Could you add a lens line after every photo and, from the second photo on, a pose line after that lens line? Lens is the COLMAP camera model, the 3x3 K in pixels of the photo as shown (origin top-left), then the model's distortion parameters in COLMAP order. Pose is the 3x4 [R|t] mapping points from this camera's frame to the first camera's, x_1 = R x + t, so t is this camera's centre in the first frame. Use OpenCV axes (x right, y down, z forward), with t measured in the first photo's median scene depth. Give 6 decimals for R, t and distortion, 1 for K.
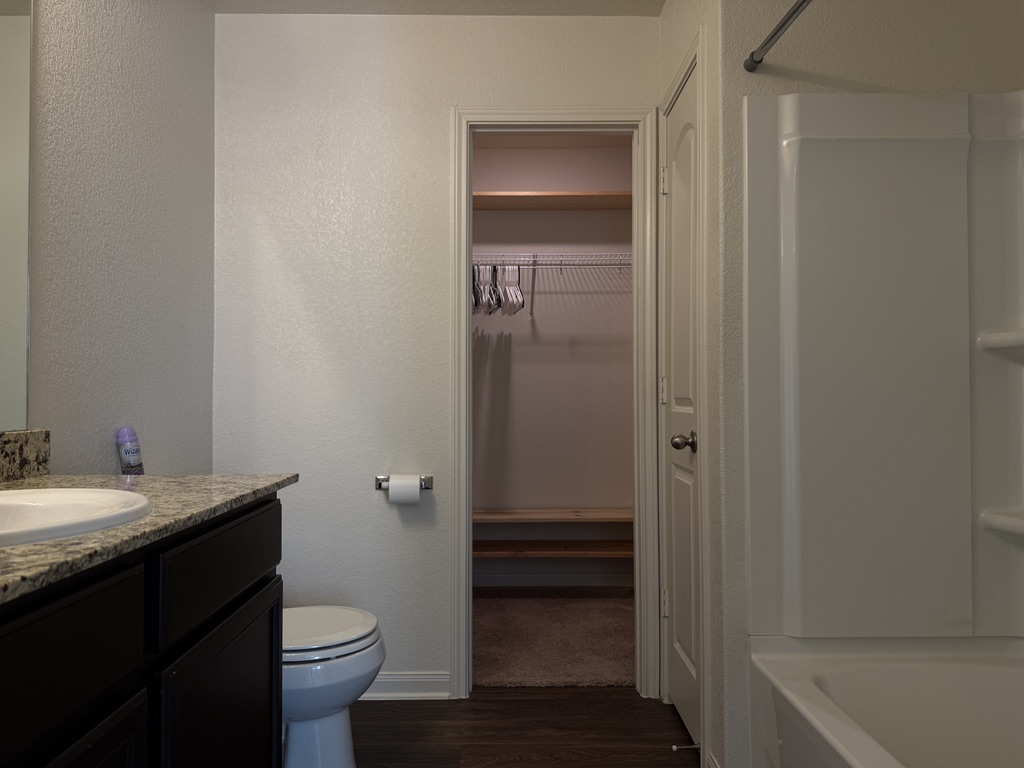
lens RADIAL K [[726.3, 0, 512.0], [0, 726.3, 385.6], [0, 0, 1]] dist [0.039013, -0.058412]
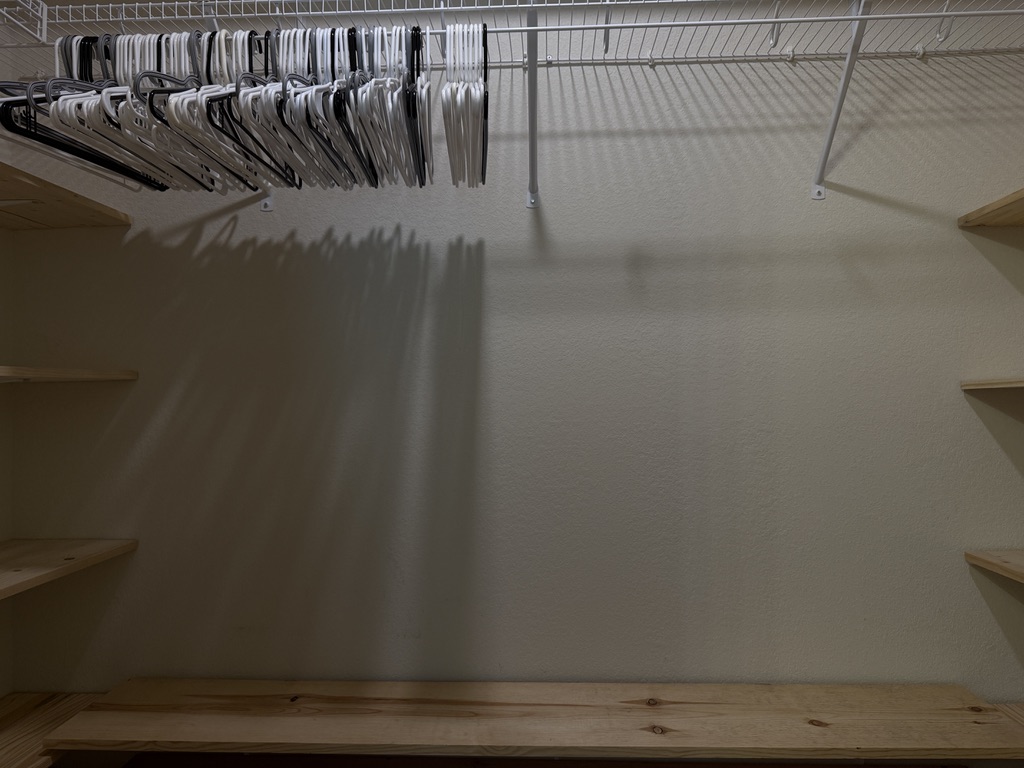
lens RADIAL K [[726.3, 0, 513.1], [0, 726.3, 381.8], [0, 0, 1]] dist [0.039013, -0.058412]
pose [[0.998262, -0.006181, -0.058600, 0.038609], [0.007328, 0.999785, 0.019387, -0.001343], [0.058468, -0.019782, 0.998093, 0.598850]]
